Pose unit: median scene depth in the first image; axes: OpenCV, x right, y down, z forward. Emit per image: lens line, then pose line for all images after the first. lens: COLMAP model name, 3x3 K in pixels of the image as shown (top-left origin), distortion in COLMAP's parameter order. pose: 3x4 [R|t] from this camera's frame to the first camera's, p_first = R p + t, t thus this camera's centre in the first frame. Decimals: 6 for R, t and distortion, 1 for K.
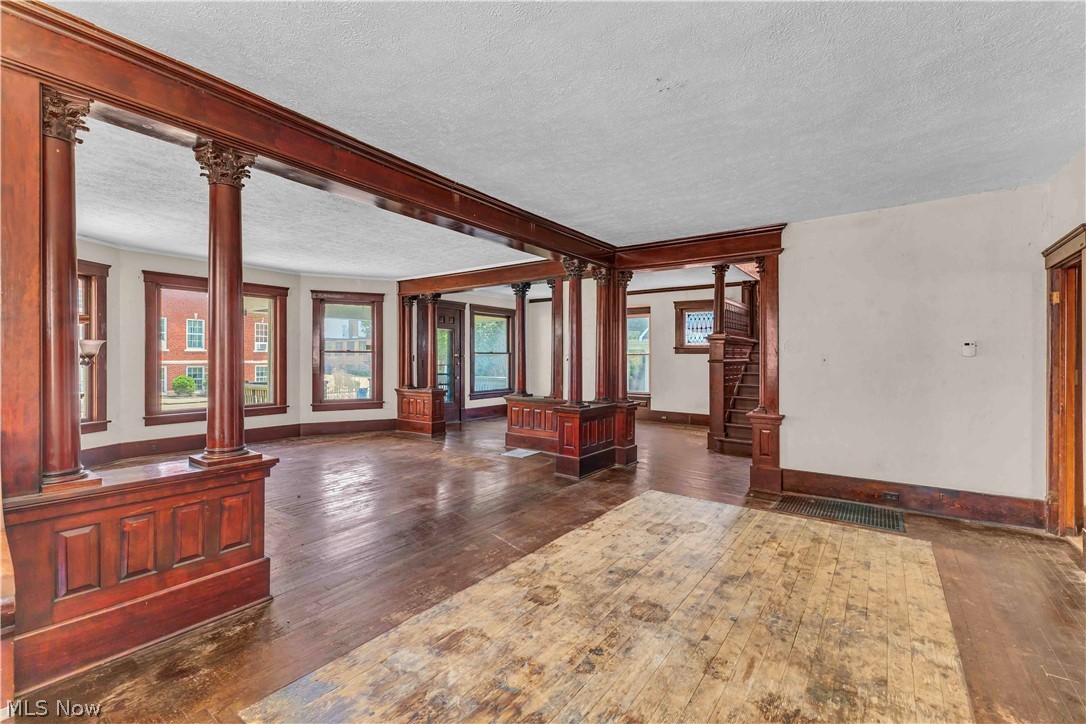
lens RADIAL K [[477.3, 0, 543.0], [0, 477.3, 362.0], [0, 0, 1]] dist [0.017514, -0.000018]
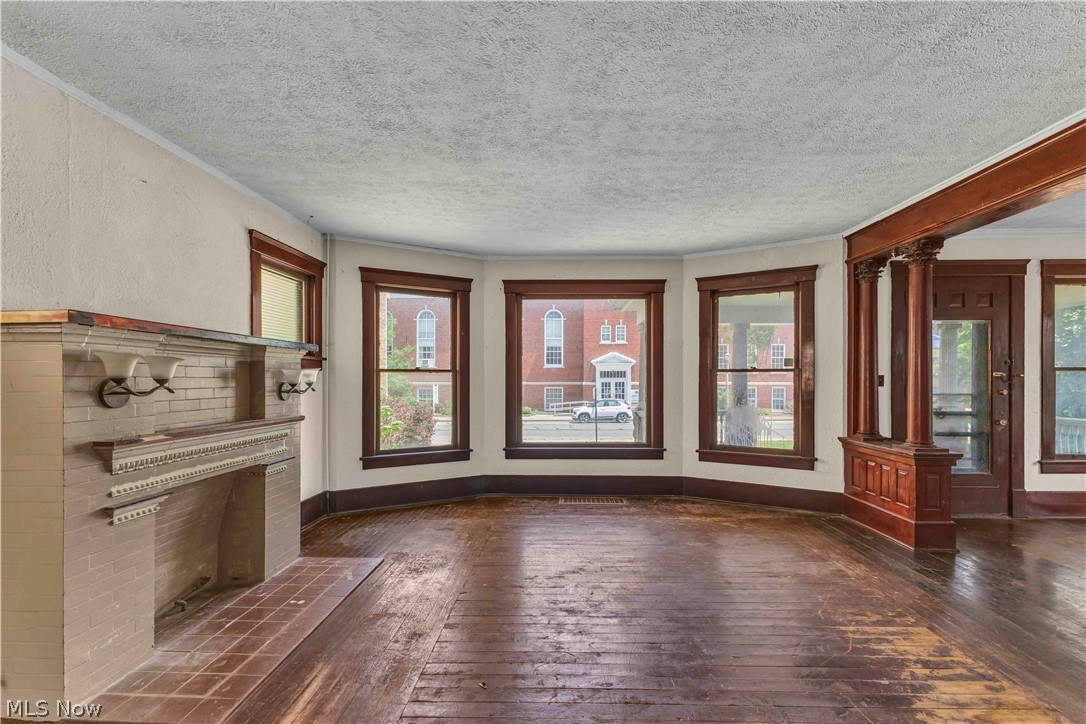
lens RADIAL K [[472.4, 0, 545.9], [0, 472.4, 381.5], [0, 0, 1]] dist [-0.000111, -0.000158]
pose [[0.560817, 0.000877, -0.827939, -0.053295], [-0.006680, 0.999972, -0.003466, -0.003080], [0.827913, 0.007475, 0.560807, 0.425849]]
